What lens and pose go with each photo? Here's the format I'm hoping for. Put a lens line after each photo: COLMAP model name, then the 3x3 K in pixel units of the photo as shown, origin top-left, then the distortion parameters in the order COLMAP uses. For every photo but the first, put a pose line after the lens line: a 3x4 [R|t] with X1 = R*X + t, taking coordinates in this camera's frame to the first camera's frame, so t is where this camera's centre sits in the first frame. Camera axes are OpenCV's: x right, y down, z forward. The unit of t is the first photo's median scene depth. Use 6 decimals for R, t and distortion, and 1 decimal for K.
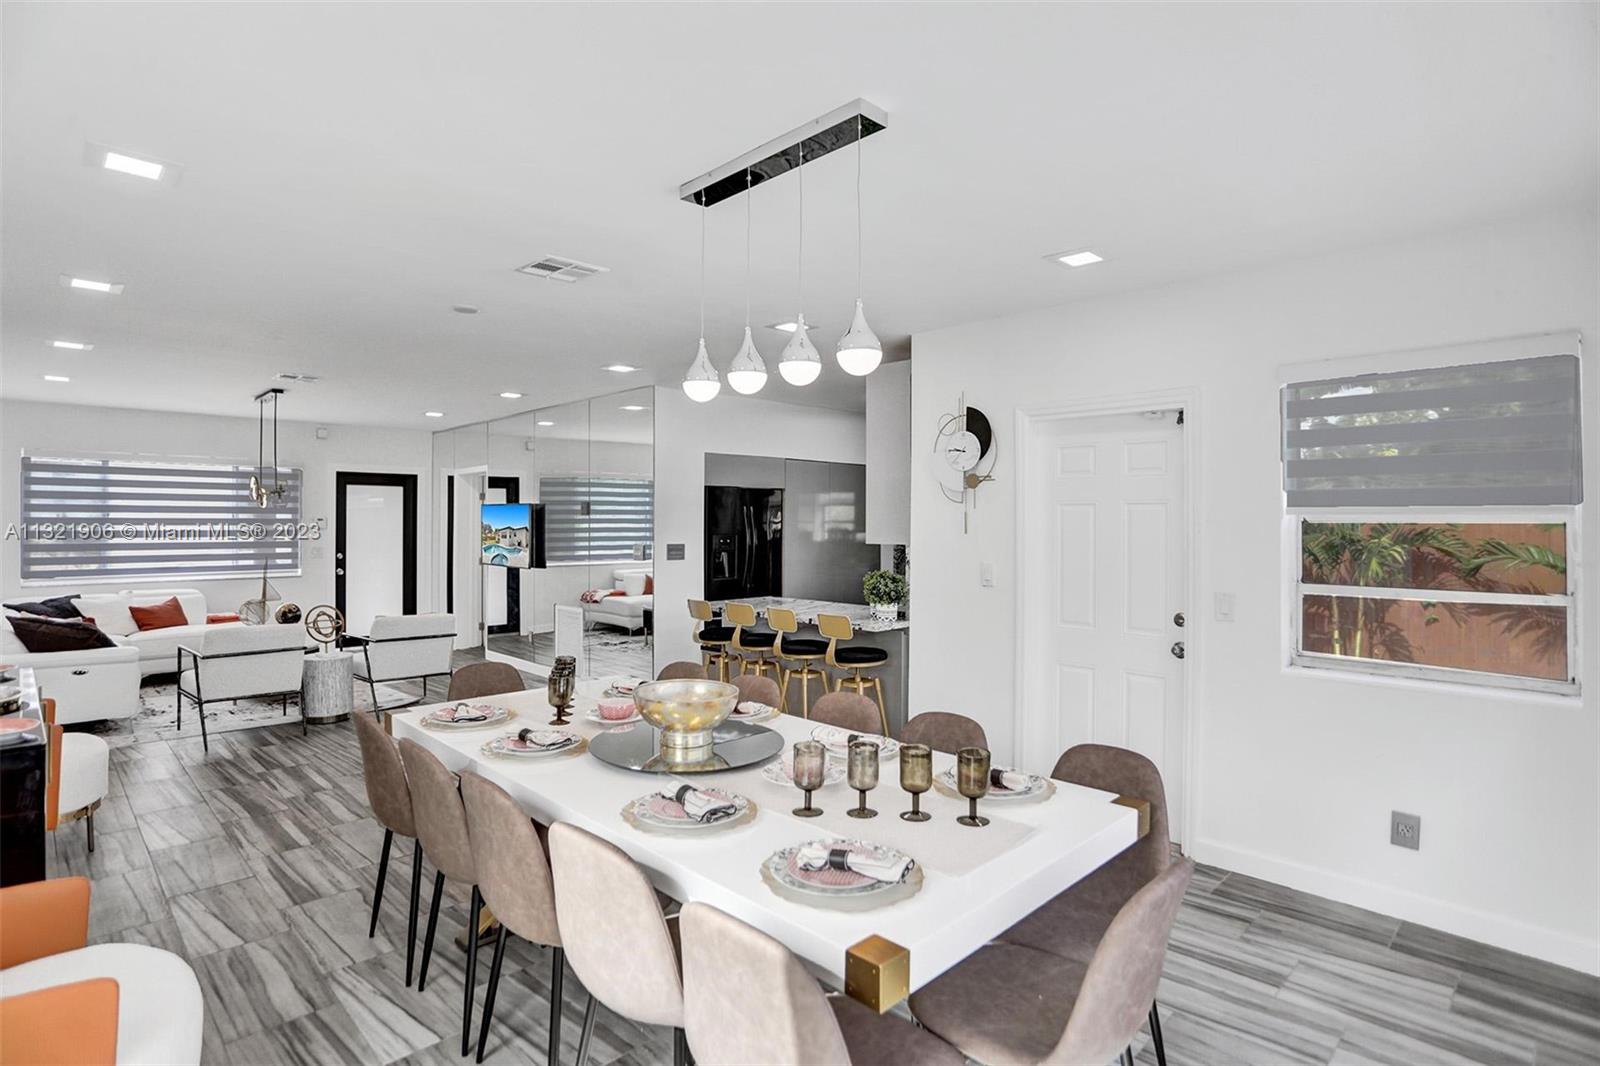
lens RADIAL K [[821.0, 0, 793.3], [0, 821.0, 523.7], [0, 0, 1]] dist [-0.060935, 0.023539]
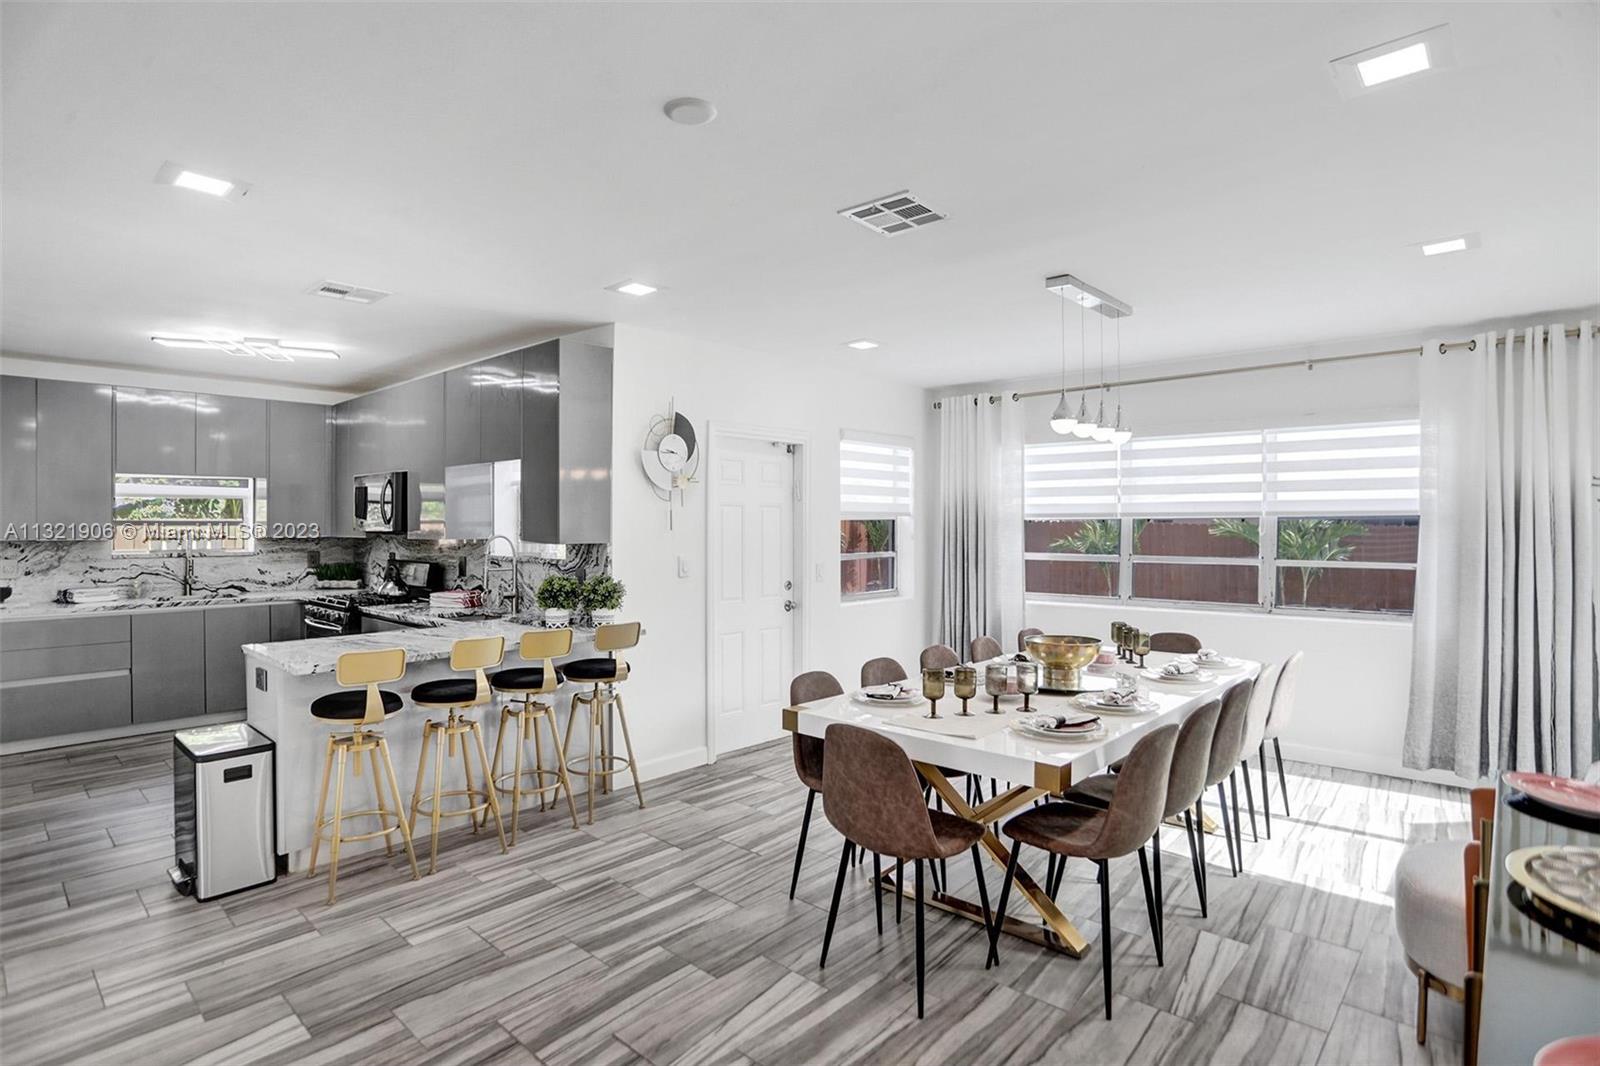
lens RADIAL K [[821.0, 0, 793.3], [0, 821.0, 525.8], [0, 0, 1]] dist [-0.060935, 0.023539]
pose [[-0.040585, -0.007705, 0.999146, -0.533752], [0.002346, 0.999967, 0.007807, -0.001032], [-0.999173, 0.002661, -0.040566, 0.541142]]
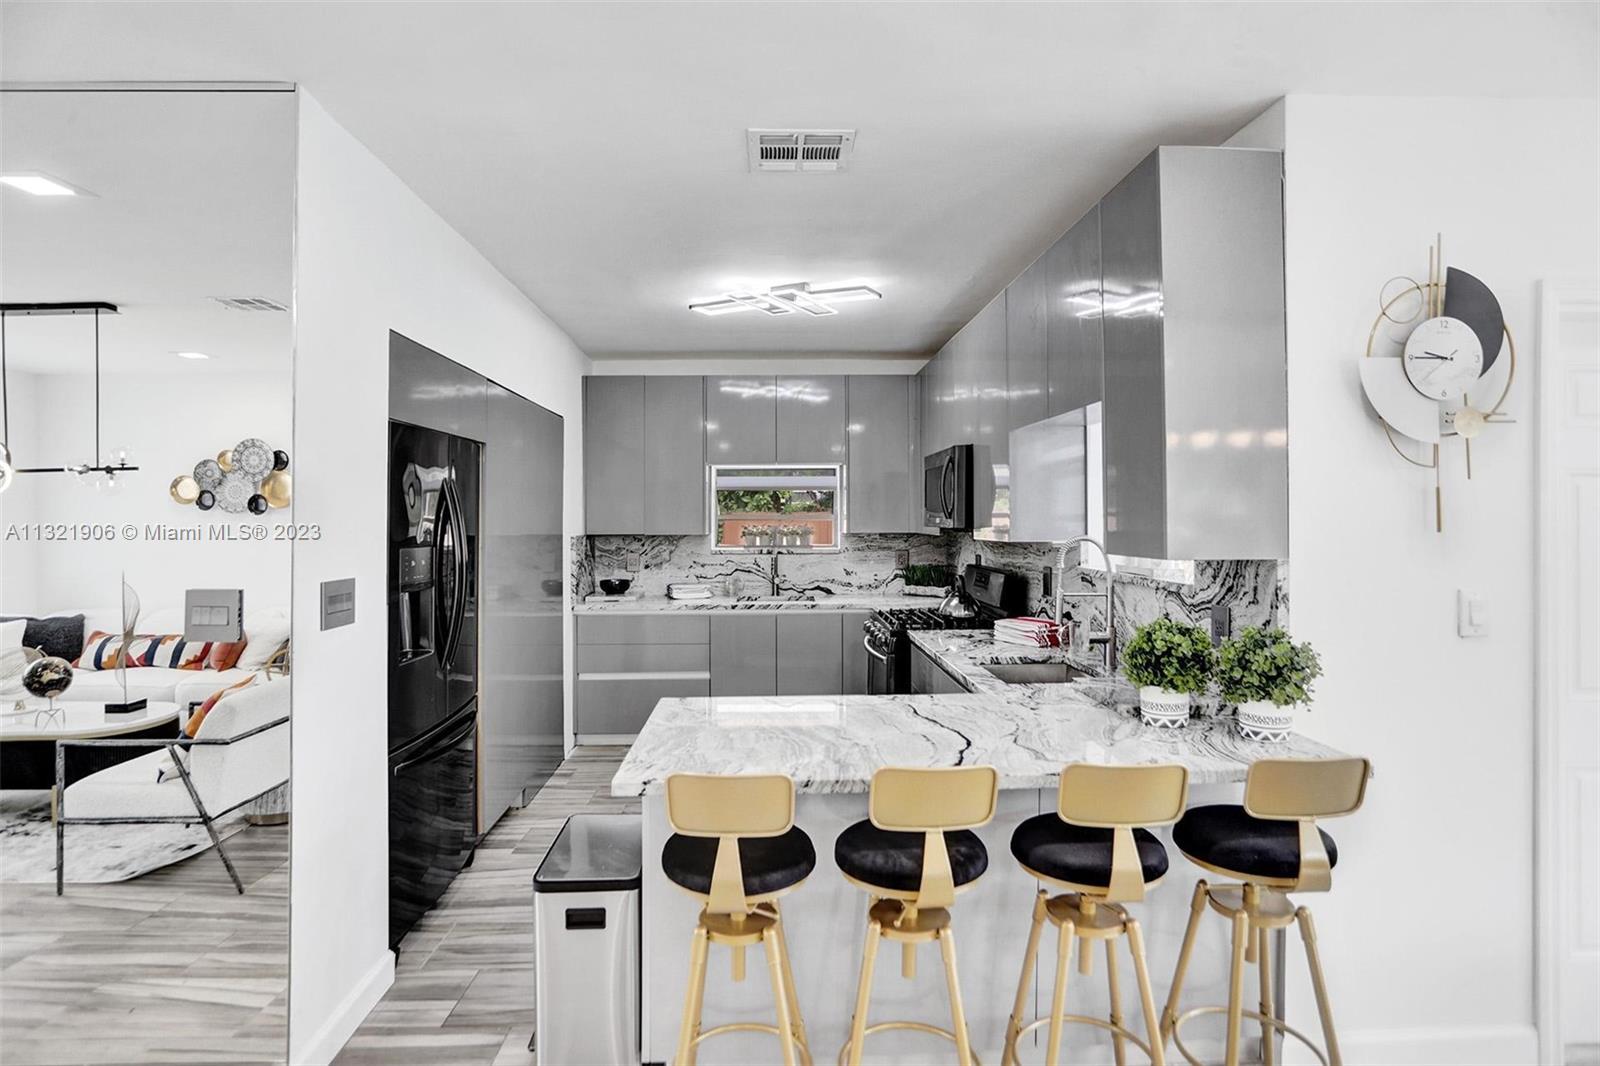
lens RADIAL K [[821.0, 0, 792.8], [0, 821.0, 516.0], [0, 0, 1]] dist [-0.060935, 0.023539]
pose [[0.684257, -0.006097, 0.729215, -0.239407], [0.008637, 0.999963, 0.000256, -0.000088], [-0.729190, 0.006123, 0.684284, 0.585974]]
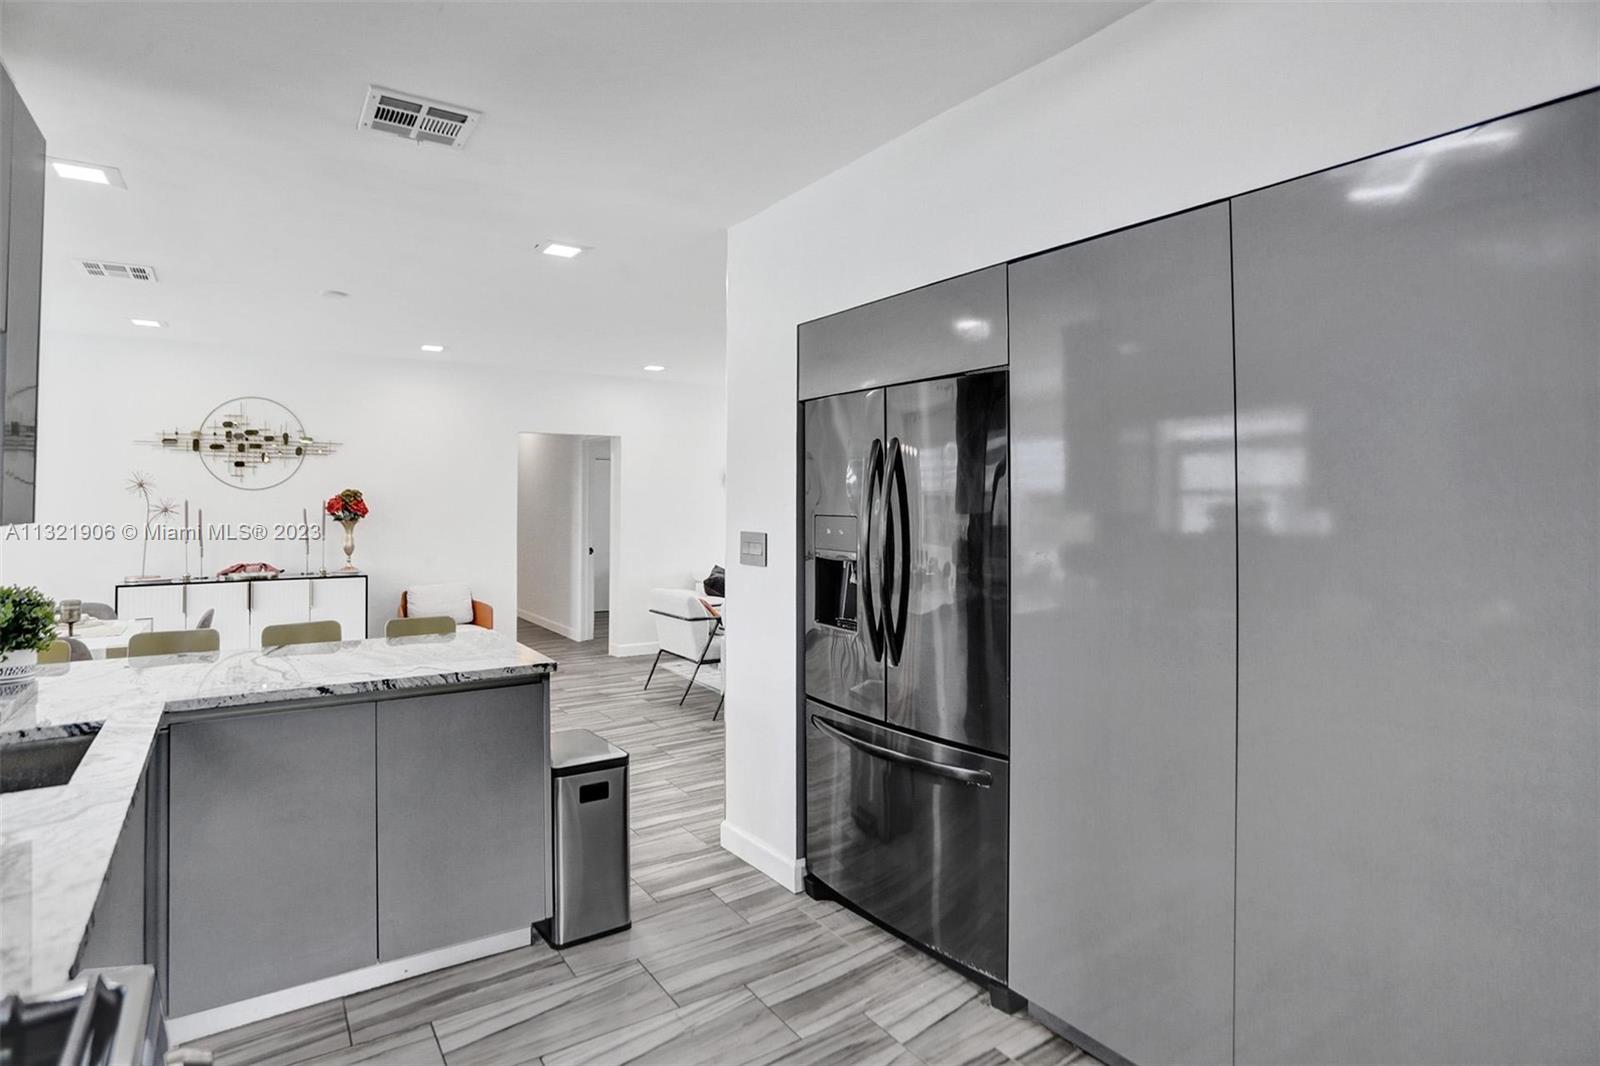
lens RADIAL K [[821.0, 0, 793.9], [0, 821.0, 486.3], [0, 0, 1]] dist [-0.060935, 0.023539]
pose [[-0.193568, -0.023491, -0.980806, 0.293448], [-0.002981, 0.999723, -0.023356, 0.008964], [0.981082, -0.001597, -0.193584, 1.030017]]
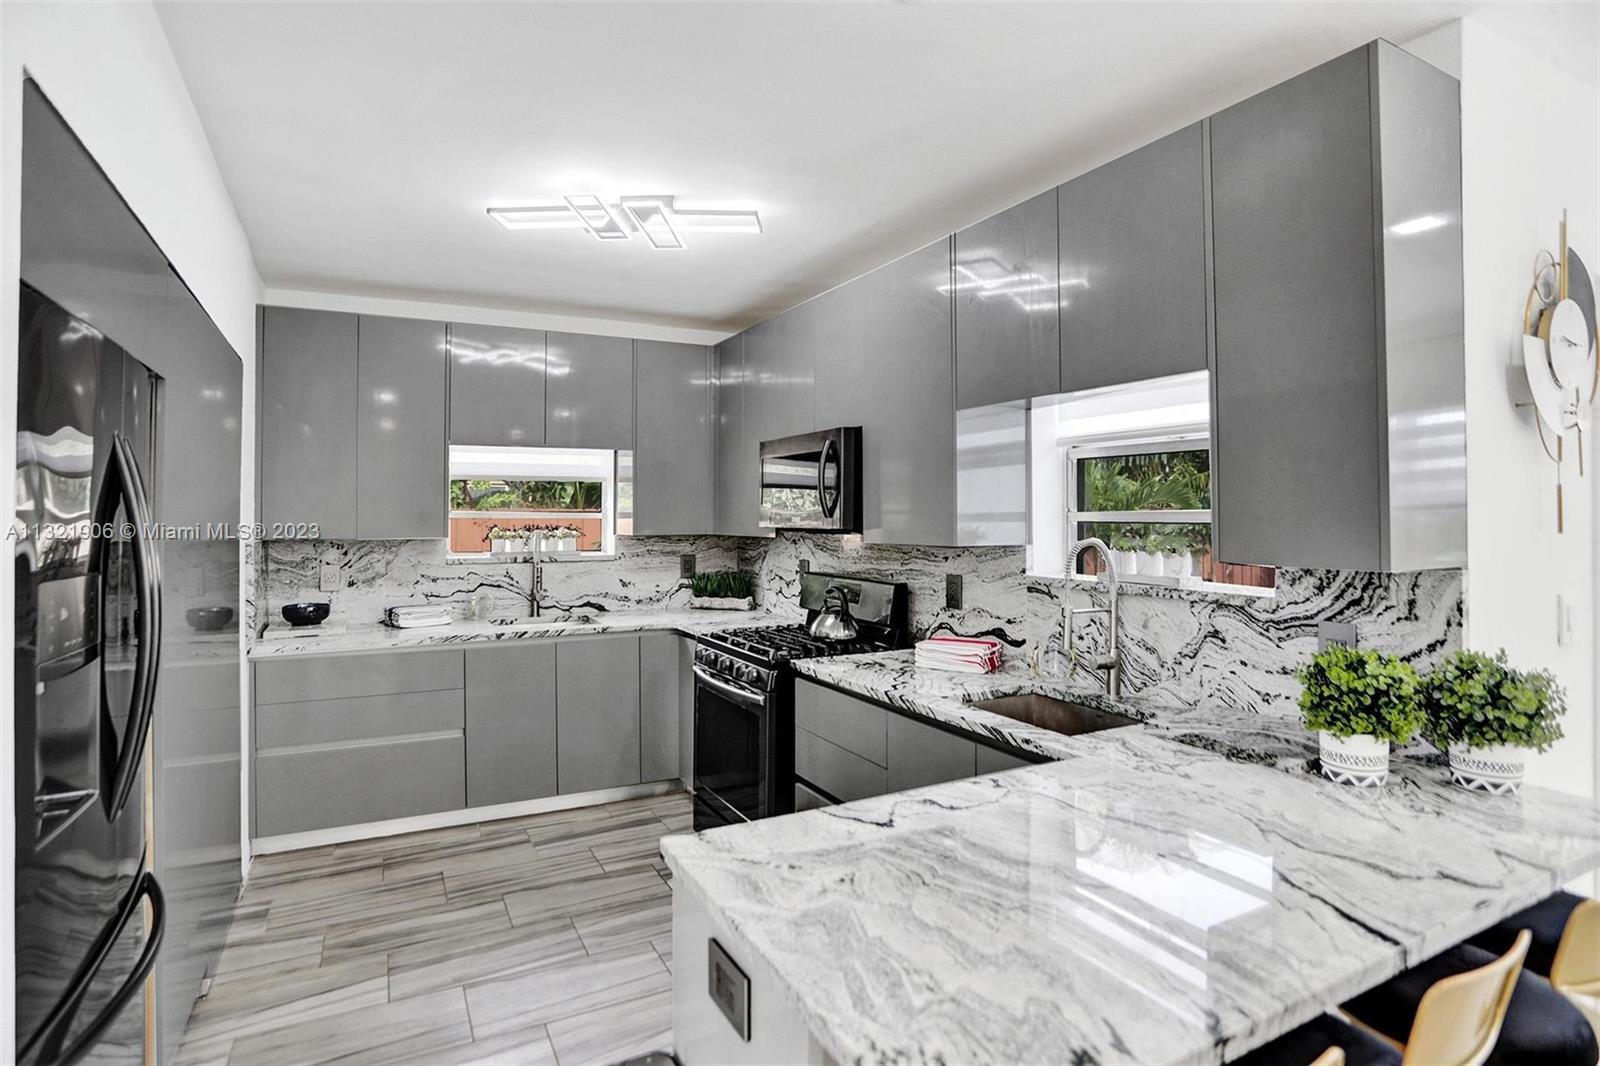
lens RADIAL K [[821.0, 0, 787.8], [0, 821.0, 510.0], [0, 0, 1]] dist [-0.060935, 0.023539]
pose [[0.303659, 0.001215, 0.952780, -0.198709], [0.004627, 0.999986, -0.002750, -0.000358], [-0.952770, 0.005243, 0.303649, 0.774364]]
